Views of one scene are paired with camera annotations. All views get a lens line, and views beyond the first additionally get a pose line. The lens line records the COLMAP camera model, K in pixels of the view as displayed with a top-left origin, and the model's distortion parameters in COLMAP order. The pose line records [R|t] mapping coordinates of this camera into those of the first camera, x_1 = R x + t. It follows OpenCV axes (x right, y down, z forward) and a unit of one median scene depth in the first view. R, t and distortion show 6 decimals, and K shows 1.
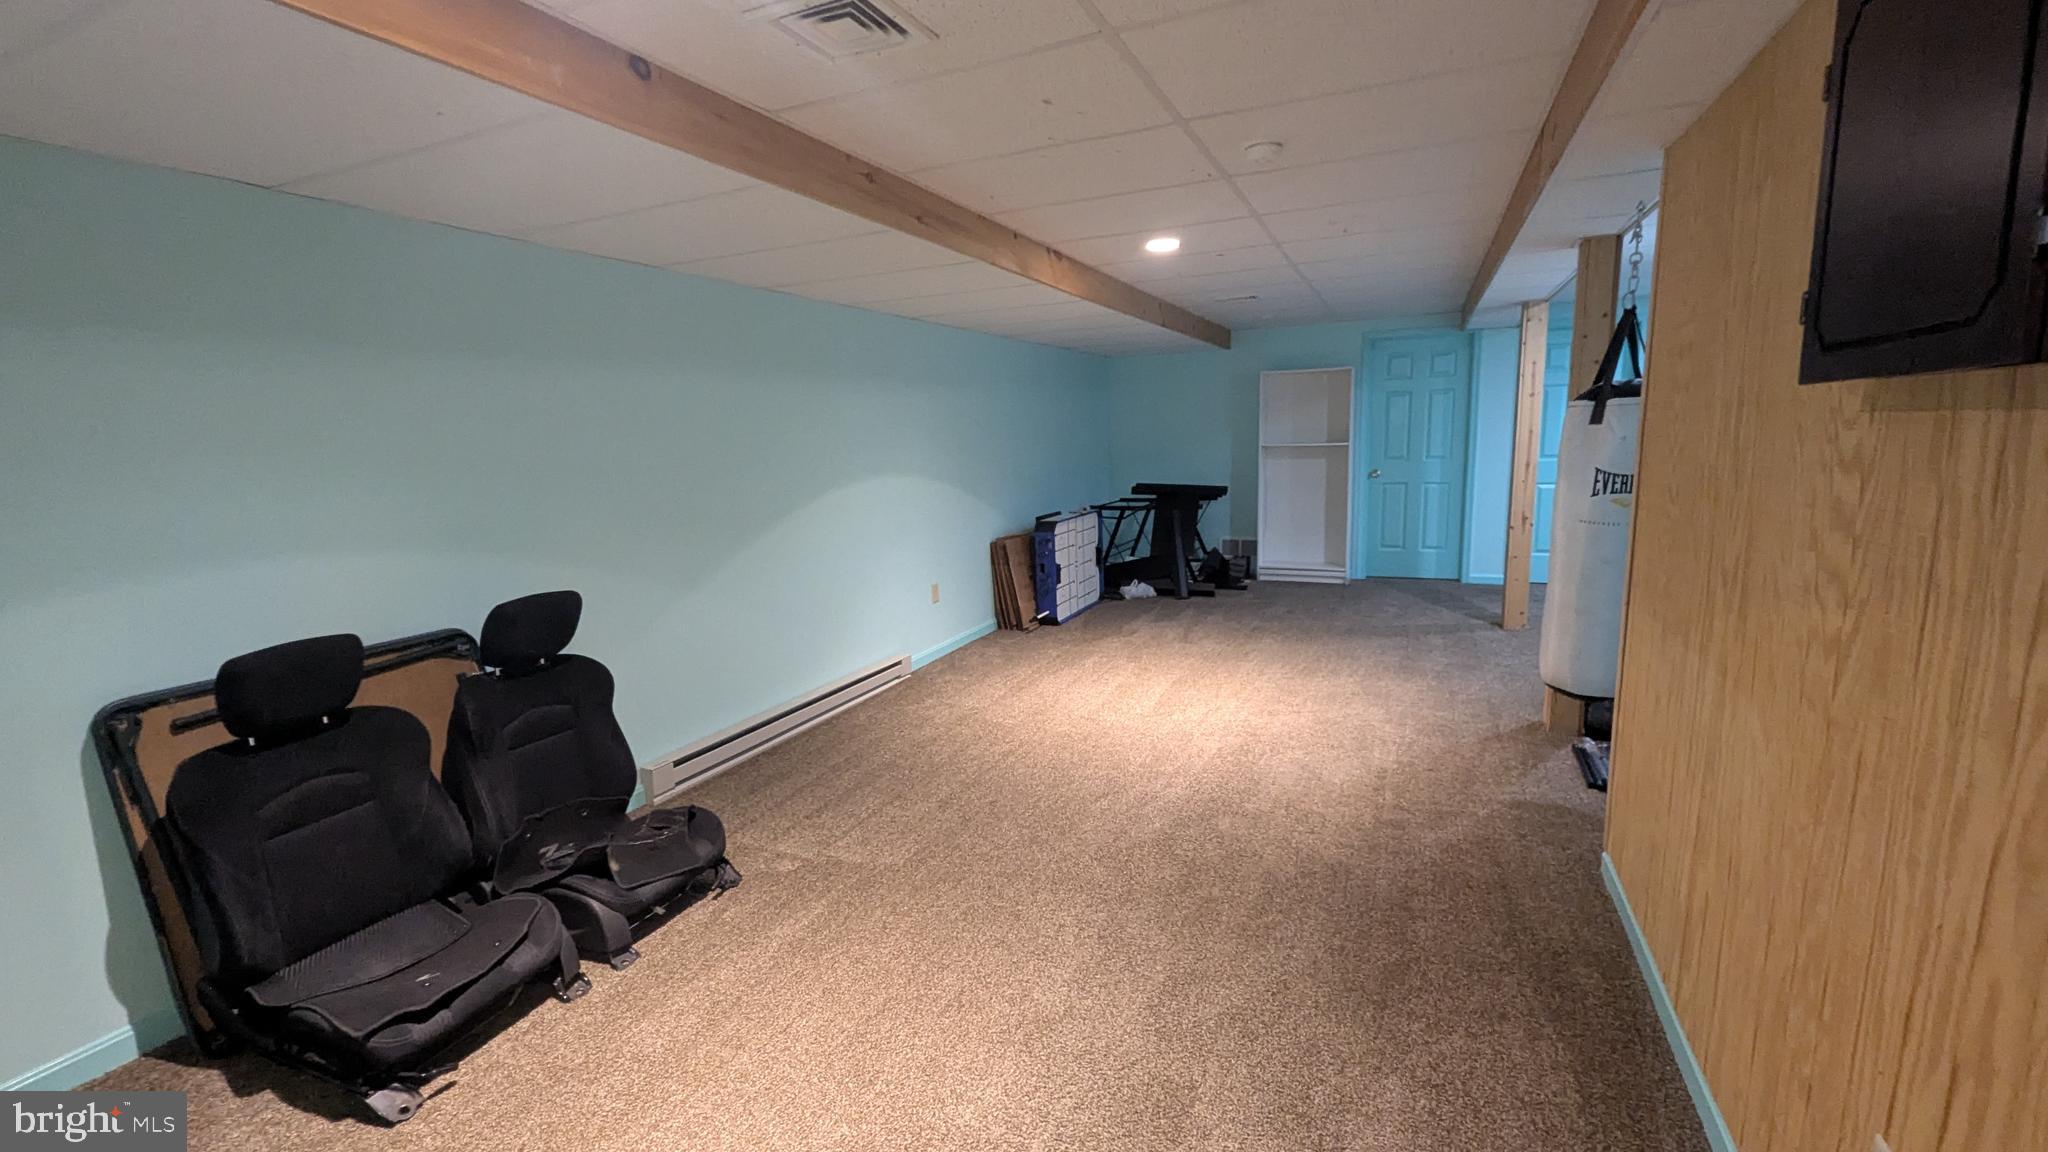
lens RADIAL K [[839.8, 0, 1038.4], [0, 839.8, 587.2], [0, 0, 1]] dist [0.000031, -0.000141]
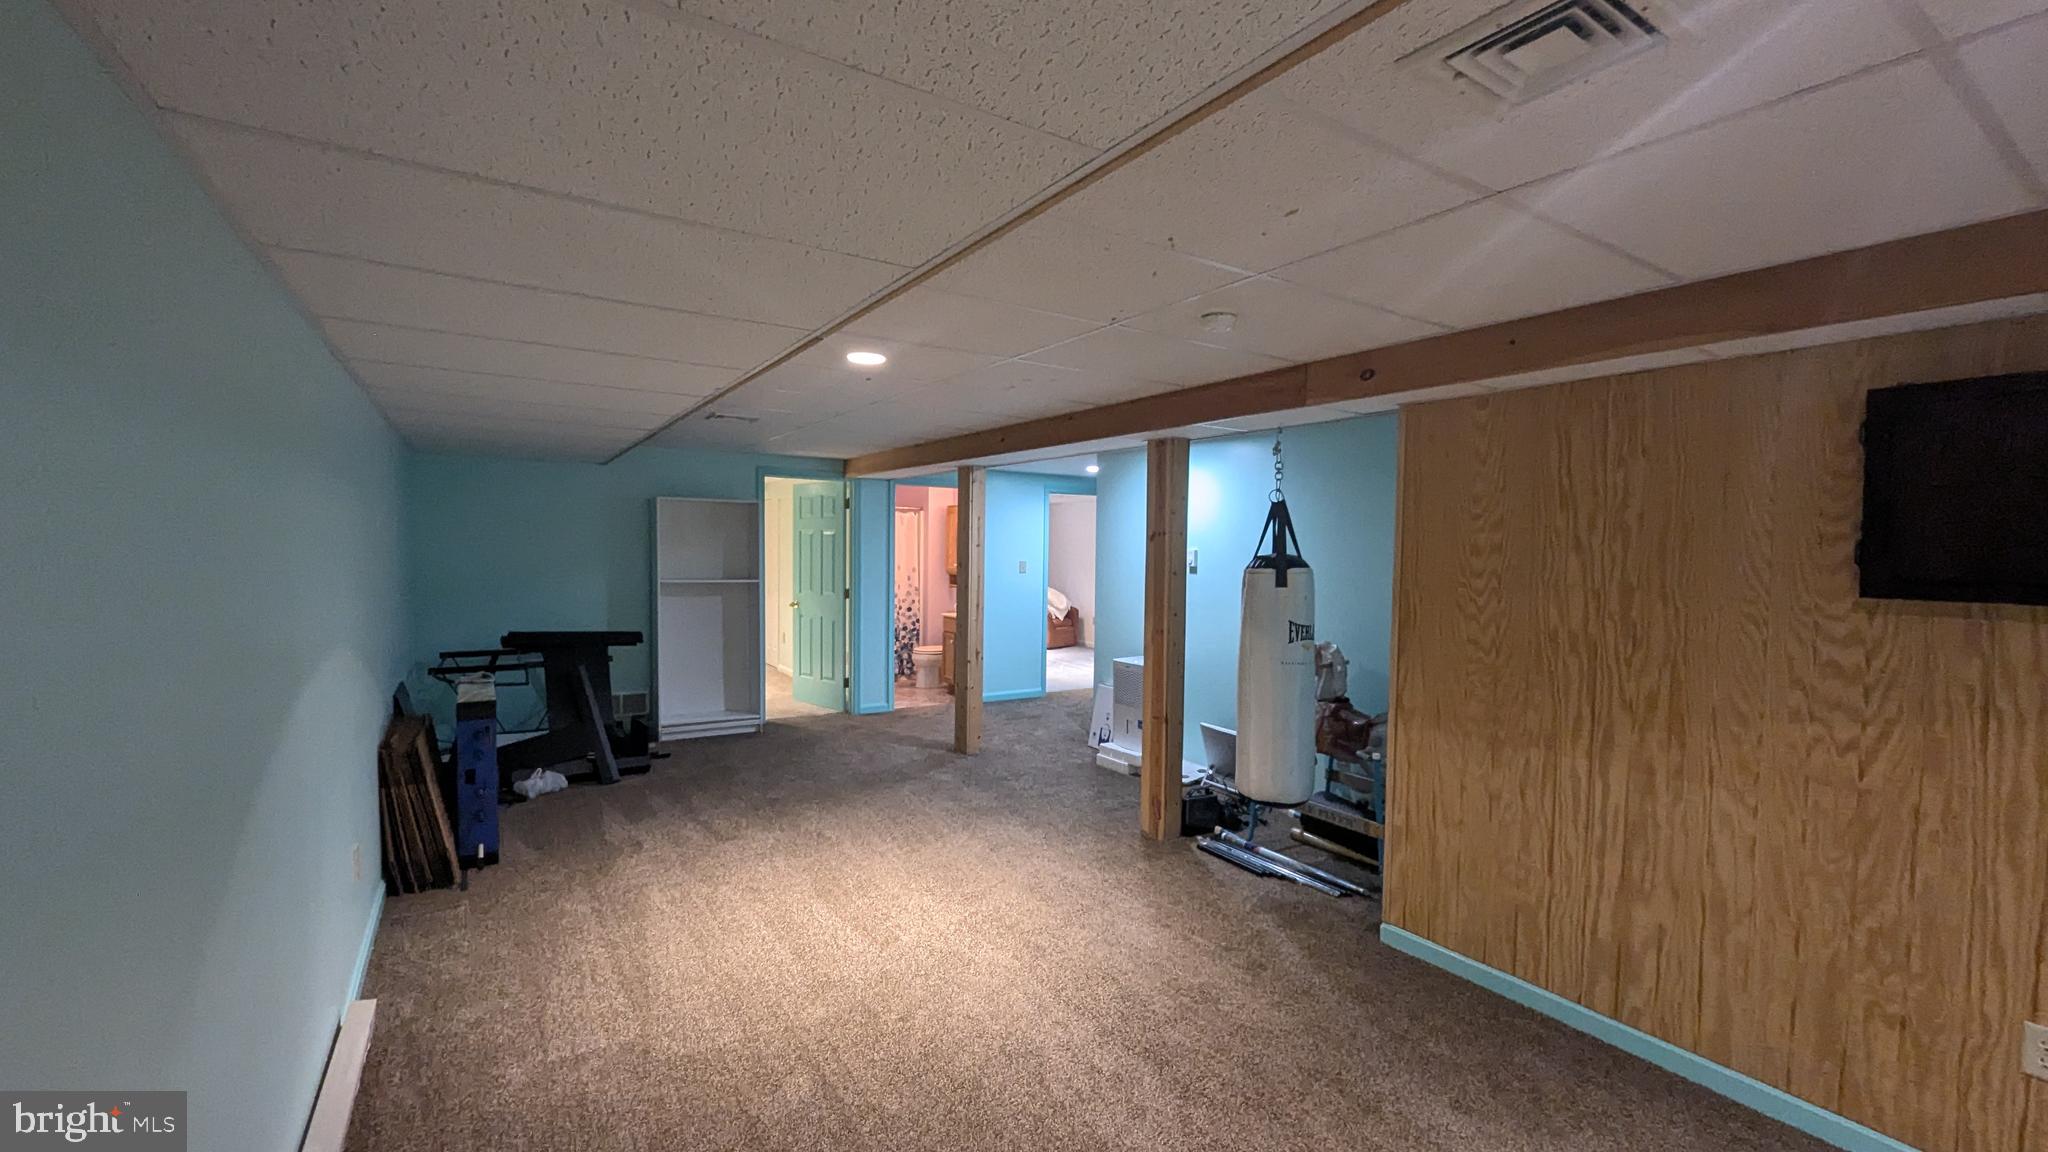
lens RADIAL K [[839.8, 0, 1024.6], [0, 839.8, 570.1], [0, 0, 1]] dist [0.000031, -0.000141]
pose [[0.545689, 0.020541, 0.837736, -0.354775], [0.116561, 0.988121, -0.100154, -0.075865], [-0.829841, 0.152300, 0.536813, 0.349360]]
